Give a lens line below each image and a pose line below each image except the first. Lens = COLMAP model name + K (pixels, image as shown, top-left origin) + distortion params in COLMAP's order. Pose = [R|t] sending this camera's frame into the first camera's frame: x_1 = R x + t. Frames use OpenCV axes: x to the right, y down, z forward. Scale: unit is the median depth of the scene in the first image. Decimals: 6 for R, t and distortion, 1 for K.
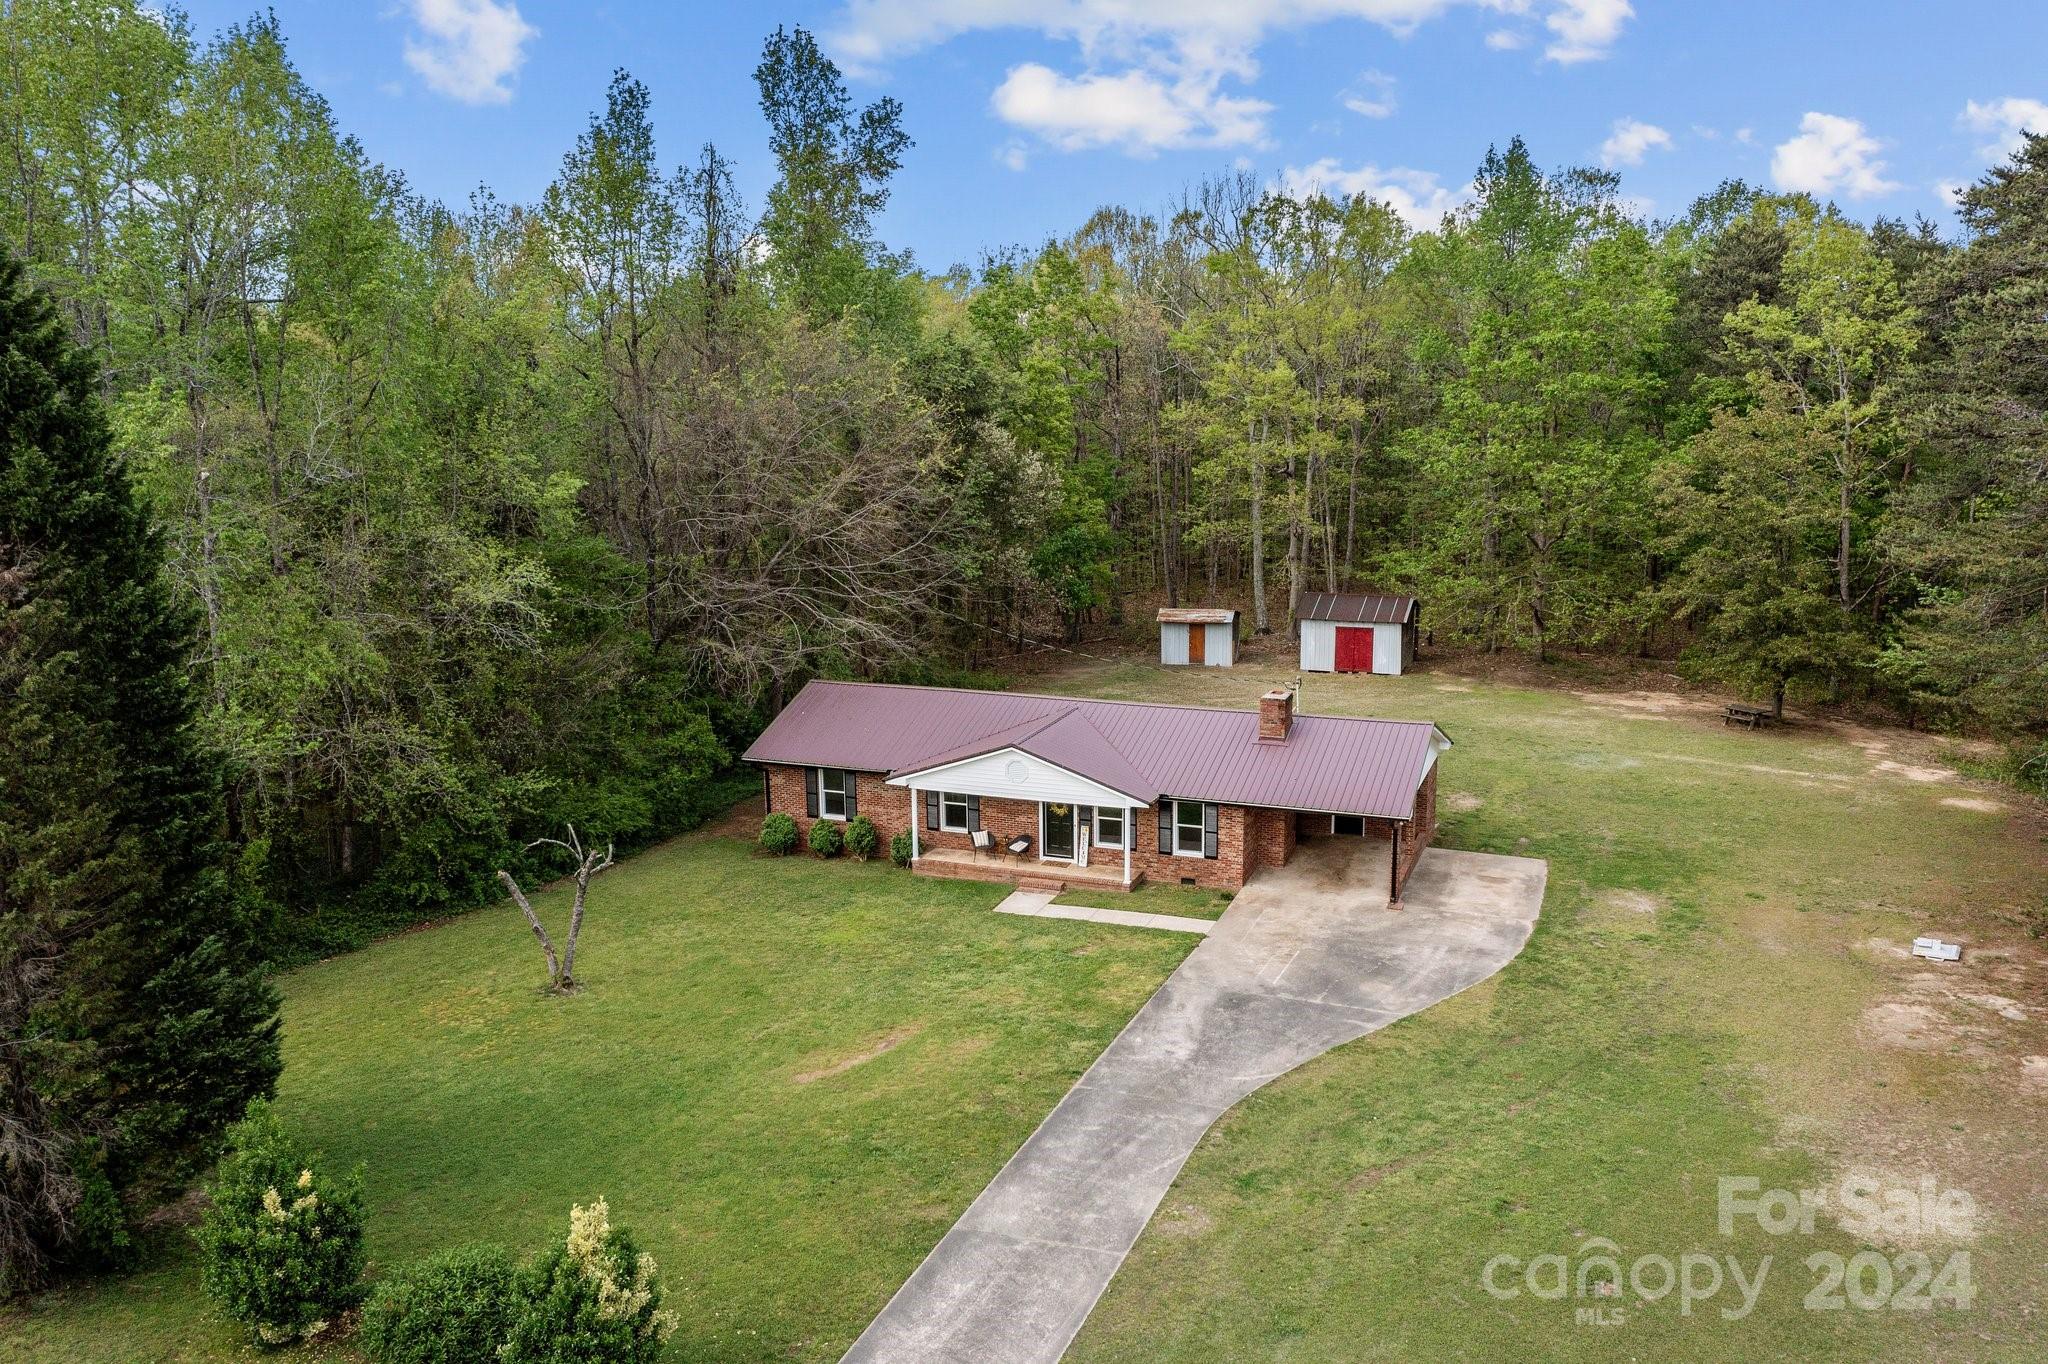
lens RADIAL K [[1637.0, 0, 1018.8], [0, 1637.0, 688.9], [0, 0, 1]] dist [0.000621, 0.006057]
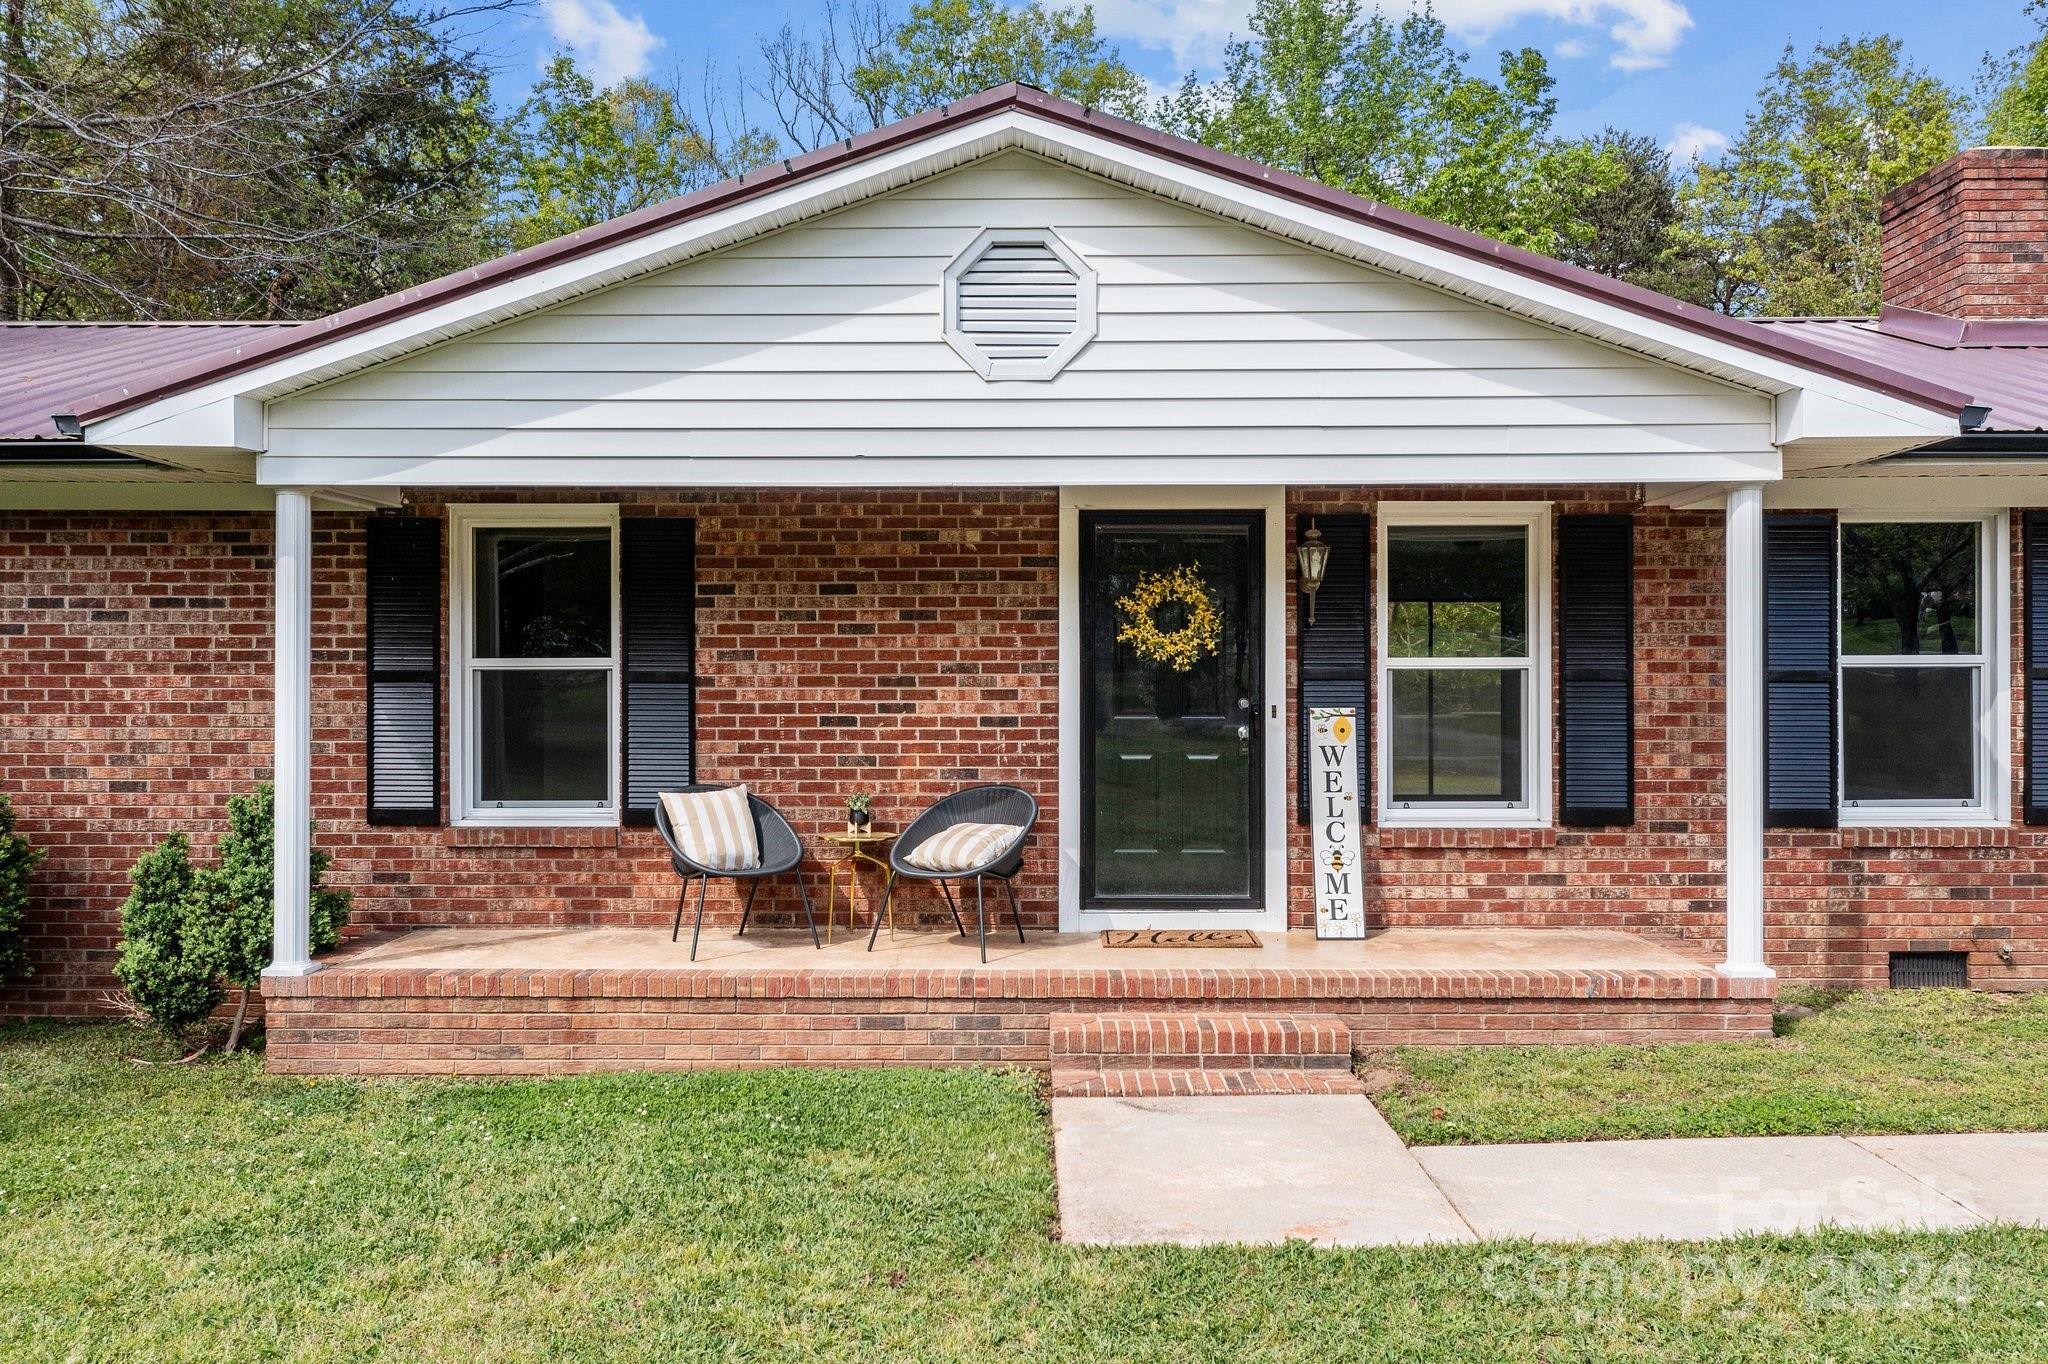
lens RADIAL K [[1630.9, 0, 1018.8], [0, 1630.9, 675.4], [0, 0, 1]] dist [0.001825, 0.005871]
pose [[0.935555, 0.013256, 0.352932, -0.053271], [0.060699, 0.978392, -0.197647, 0.110293], [-0.347926, 0.206332, 0.914535, 0.823649]]
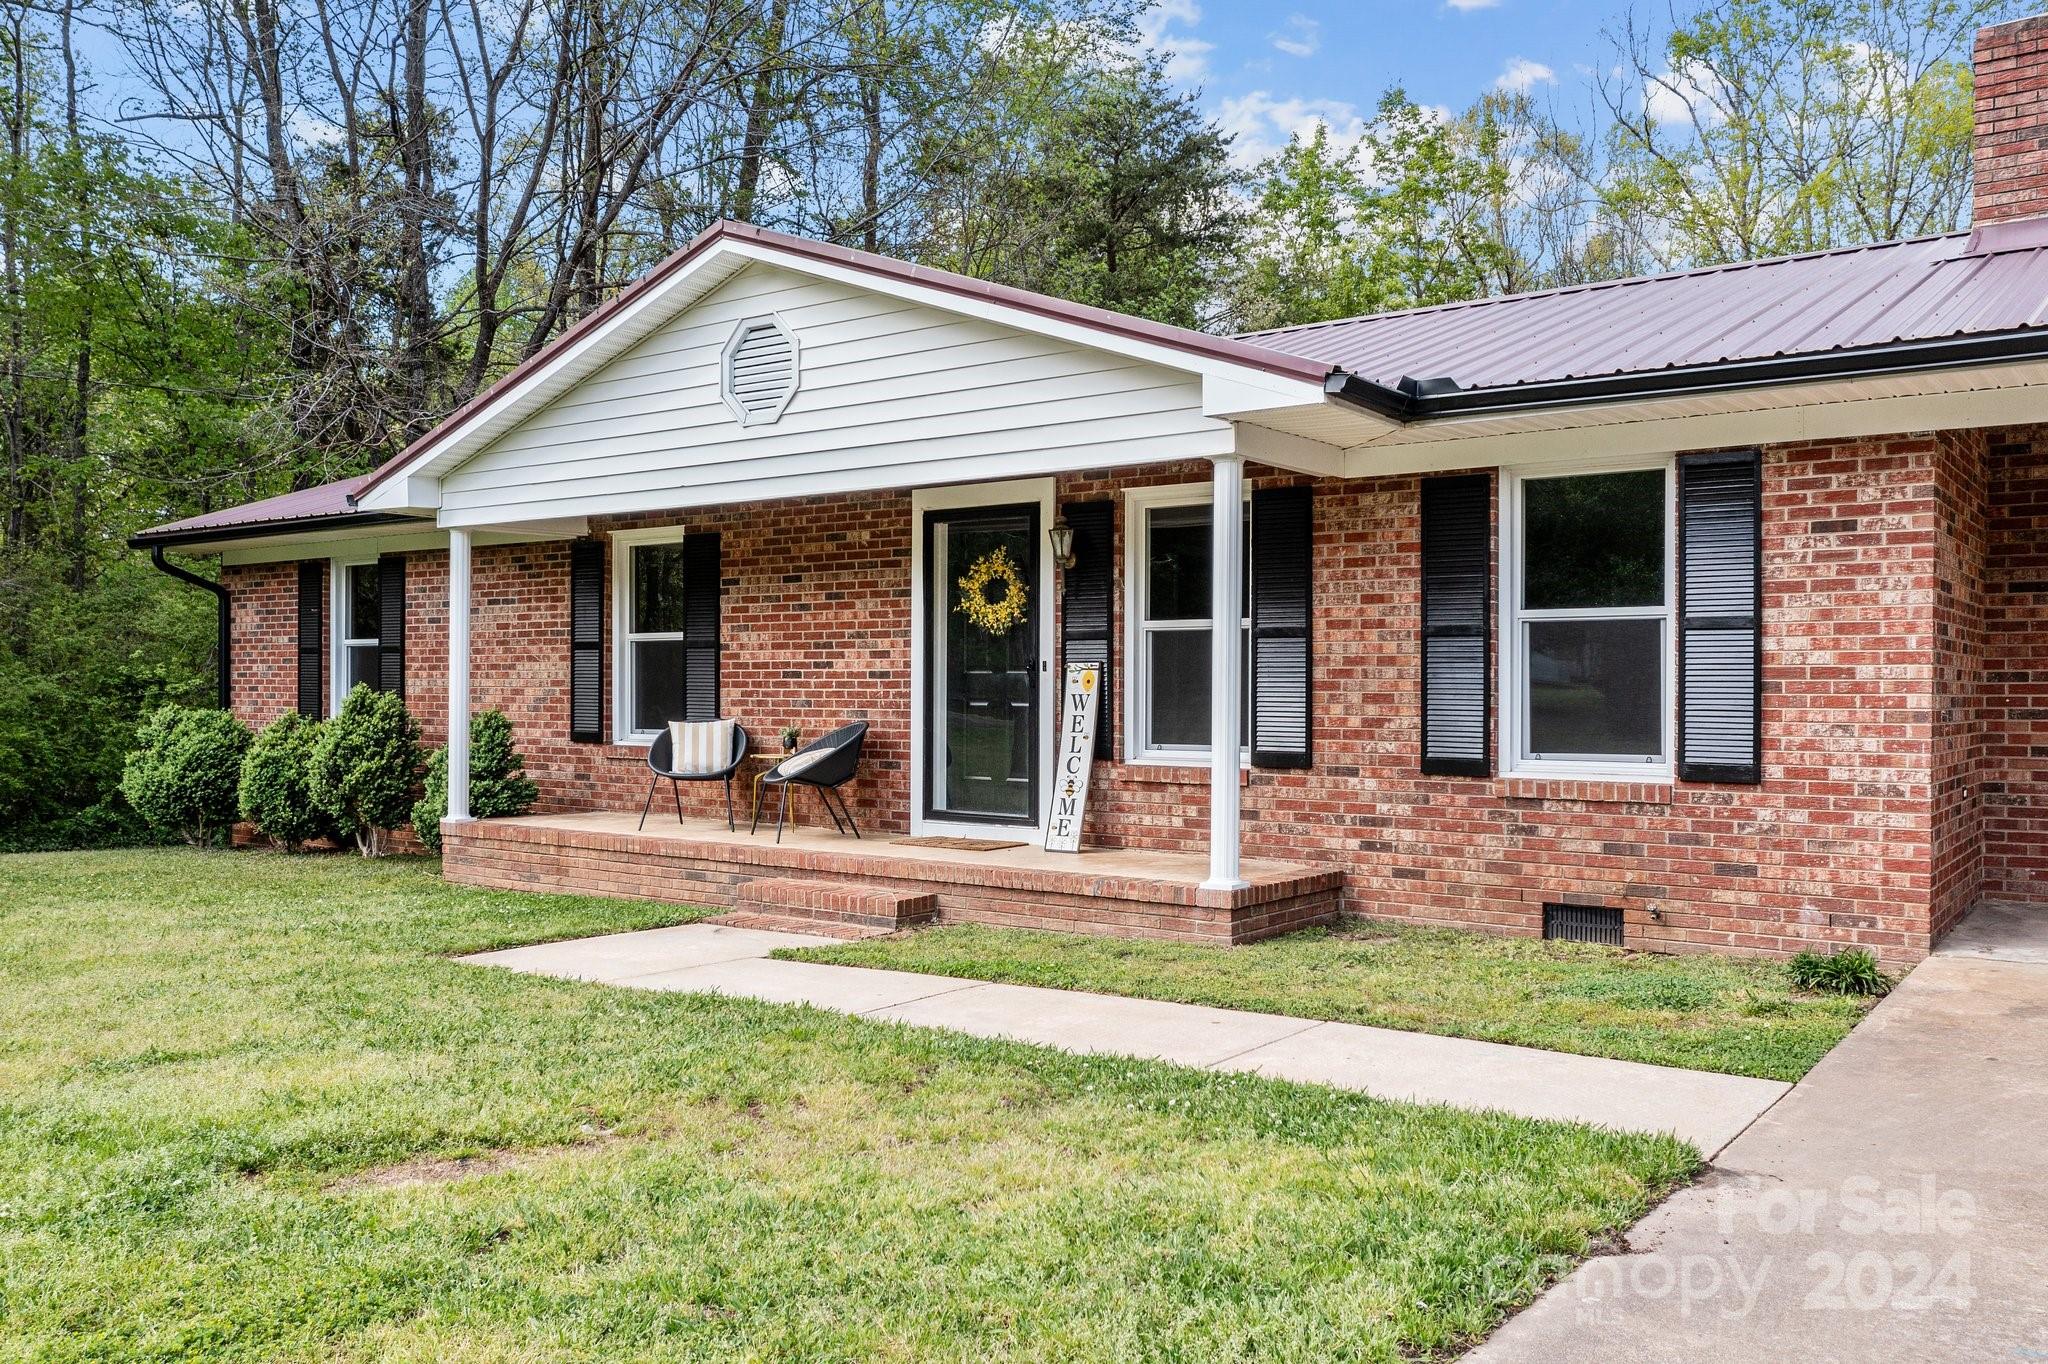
lens RADIAL K [[1637.0, 0, 1018.8], [0, 1637.0, 688.9], [0, 0, 1]] dist [0.000621, 0.006057]
pose [[0.964402, 0.017320, -0.263873, 0.086642], [-0.070254, 0.978775, -0.192519, 0.125669], [0.254938, 0.204204, 0.945149, 0.771531]]
